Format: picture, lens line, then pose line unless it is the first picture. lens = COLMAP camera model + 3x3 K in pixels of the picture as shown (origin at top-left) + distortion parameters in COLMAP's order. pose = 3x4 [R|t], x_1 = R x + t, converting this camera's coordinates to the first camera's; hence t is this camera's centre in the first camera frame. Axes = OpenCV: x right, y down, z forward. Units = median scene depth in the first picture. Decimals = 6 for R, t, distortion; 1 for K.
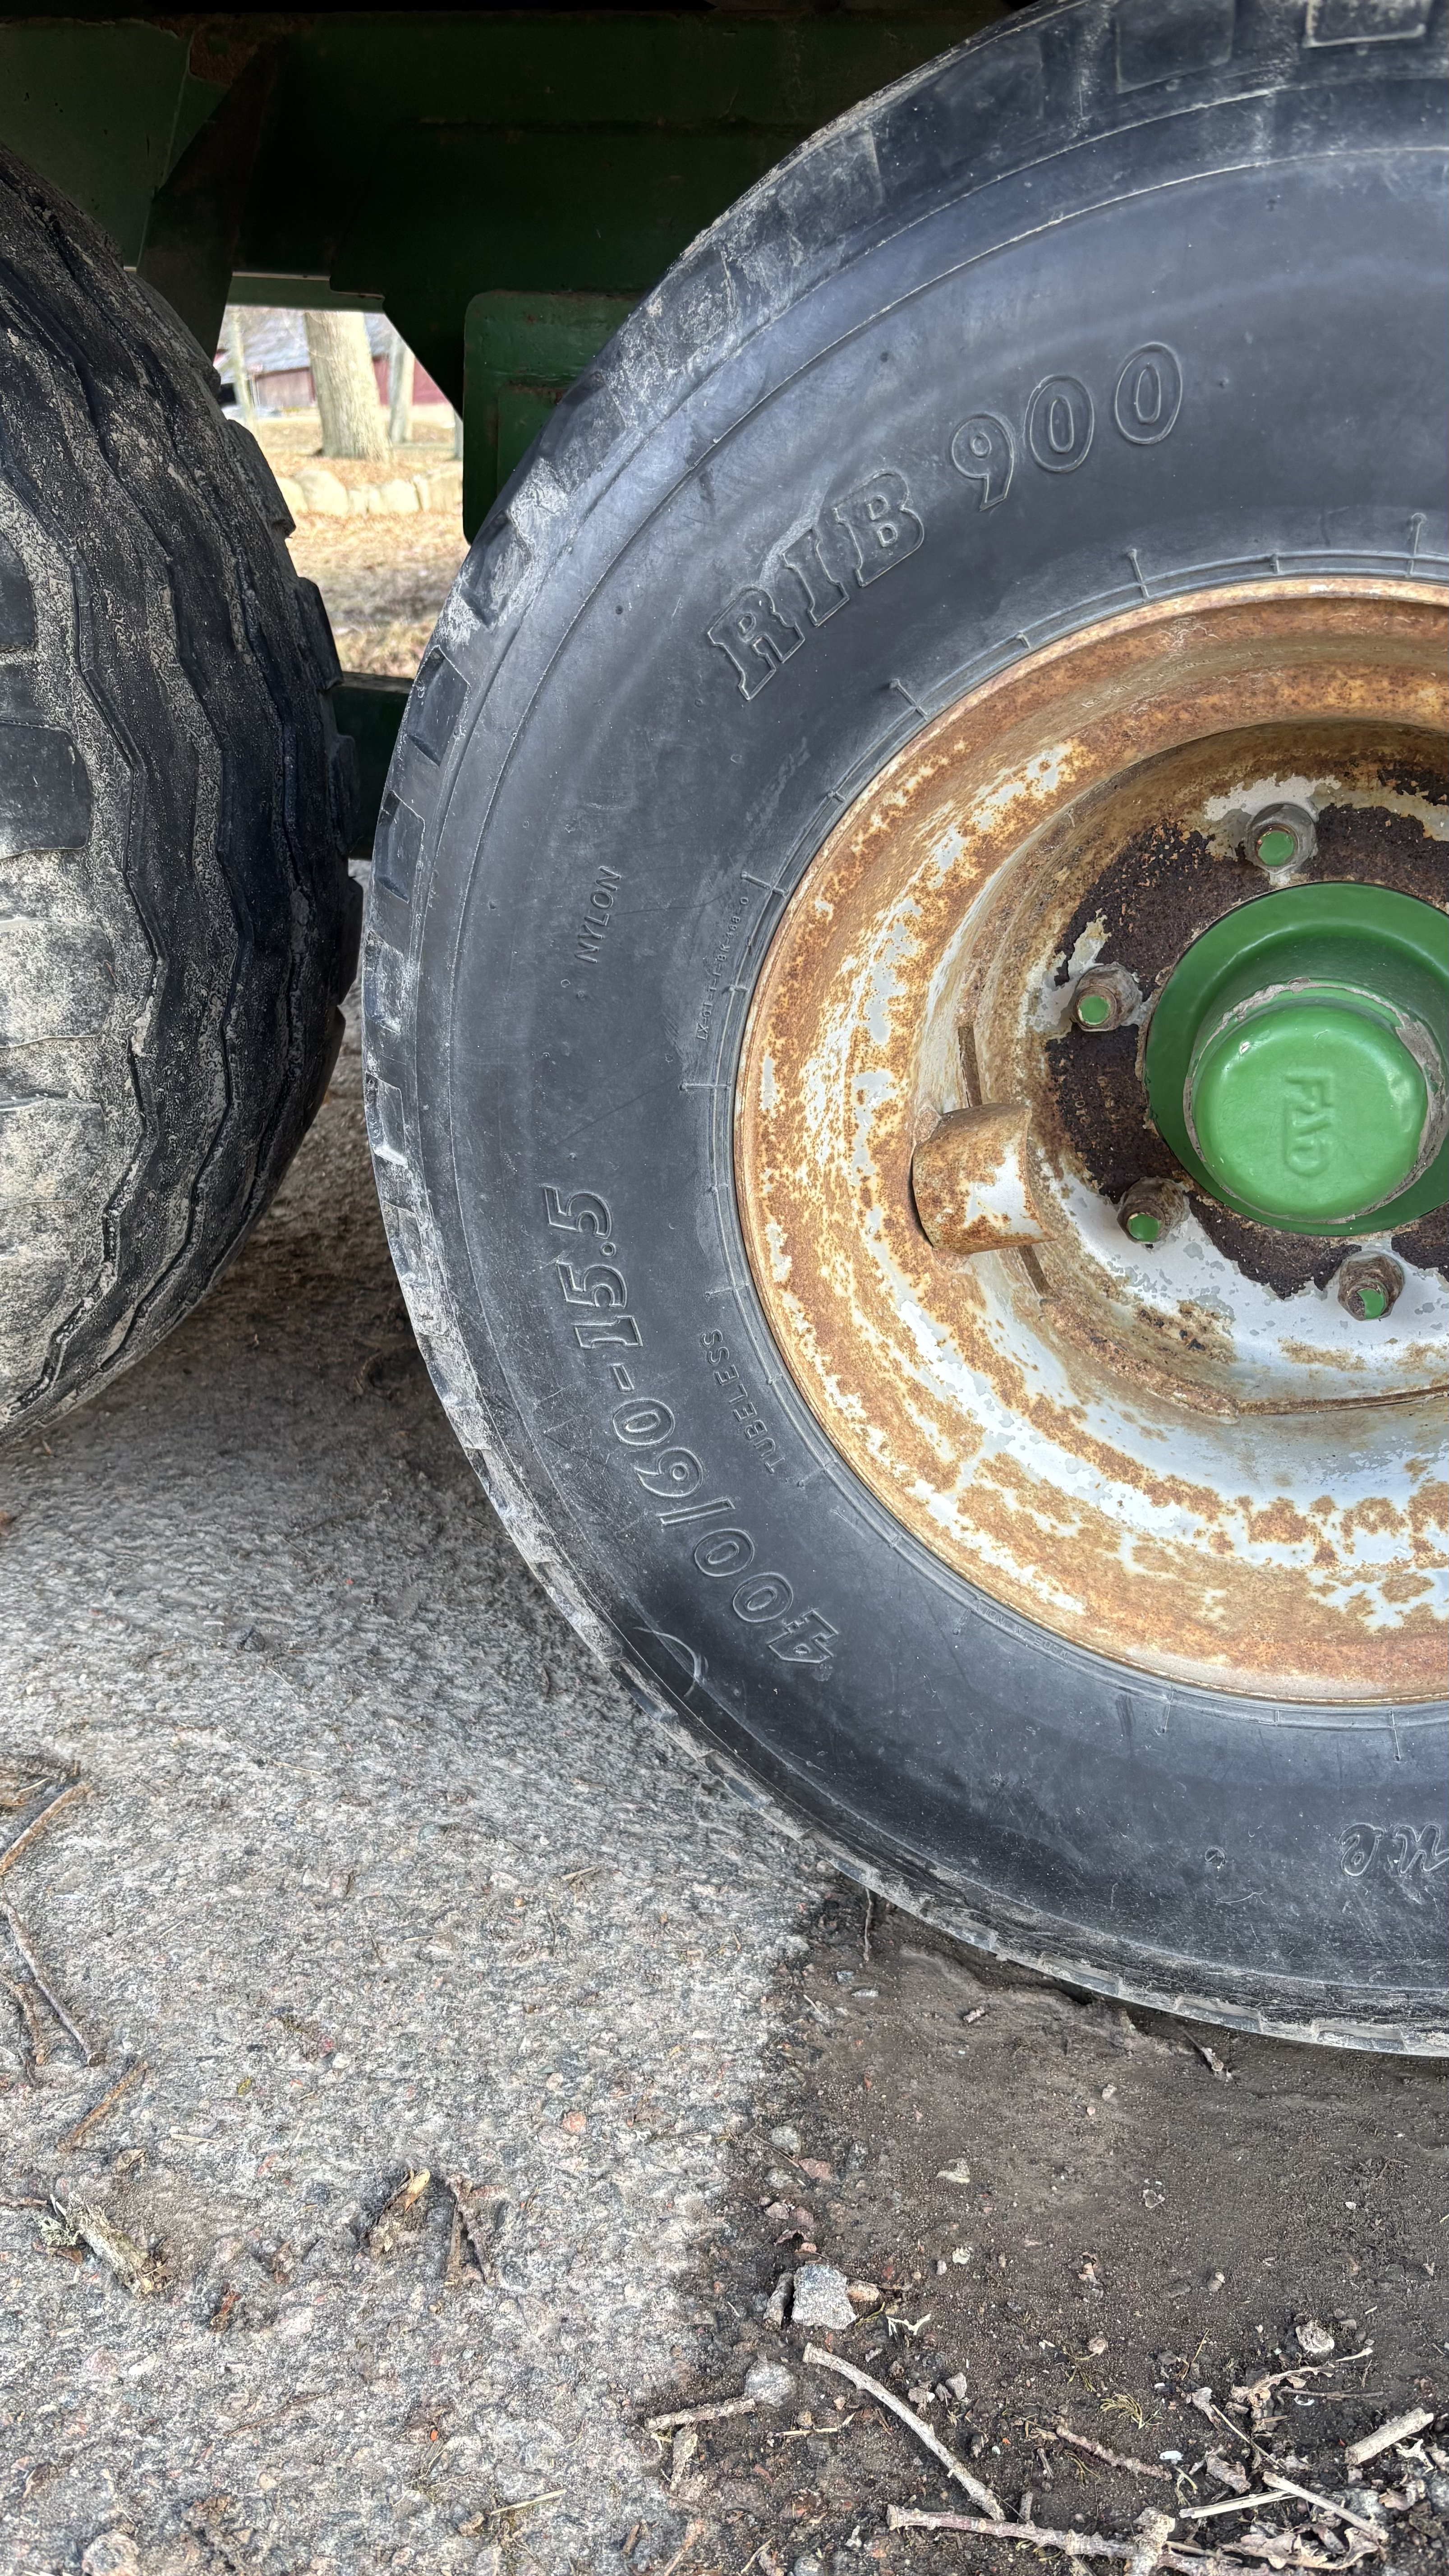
lens RADIAL K [[1977.9, 0, 724.5], [0, 1977.9, 1288.0], [0, 0, 1]] dist [0.014295, -0.021914]
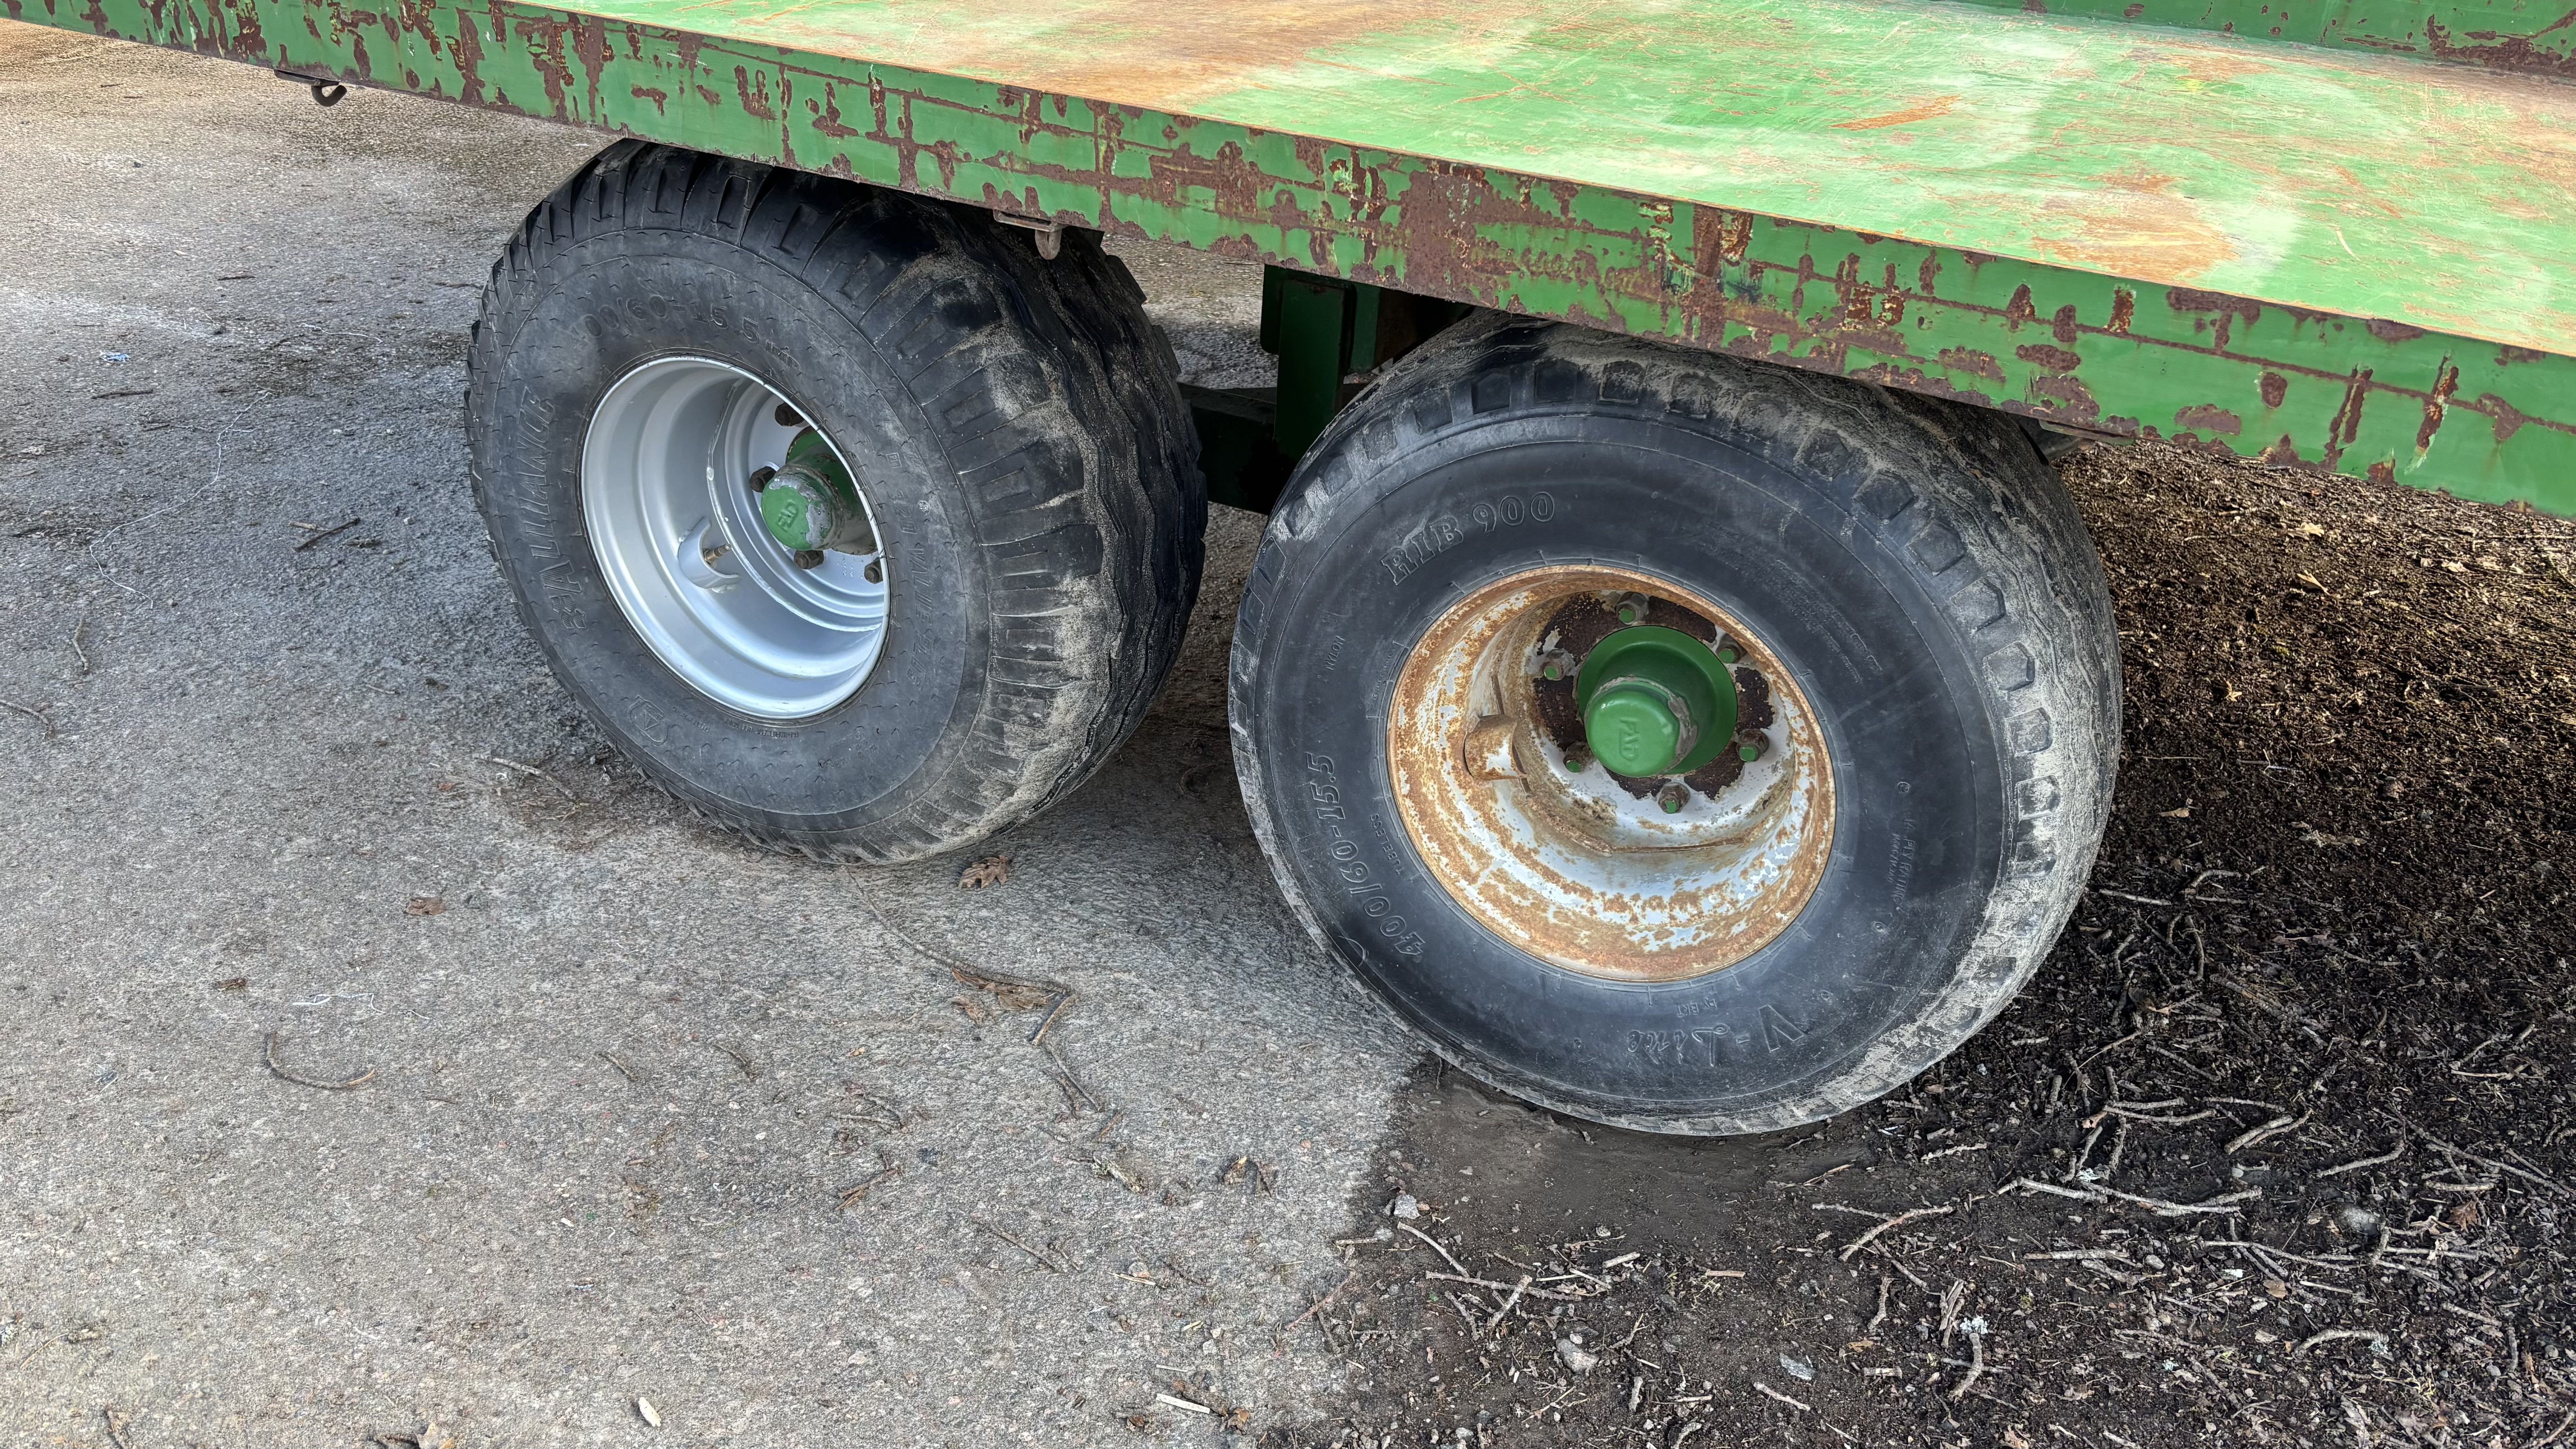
lens RADIAL K [[1977.9, 0, 1257.3], [0, 1977.9, 668.8], [0, 0, 1]] dist [0.014295, -0.021914]
pose [[0.996651, 0.033974, -0.074377, 0.022322], [-0.030167, 0.998206, 0.051727, -0.262284], [0.076001, -0.049310, 0.995888, -1.323503]]
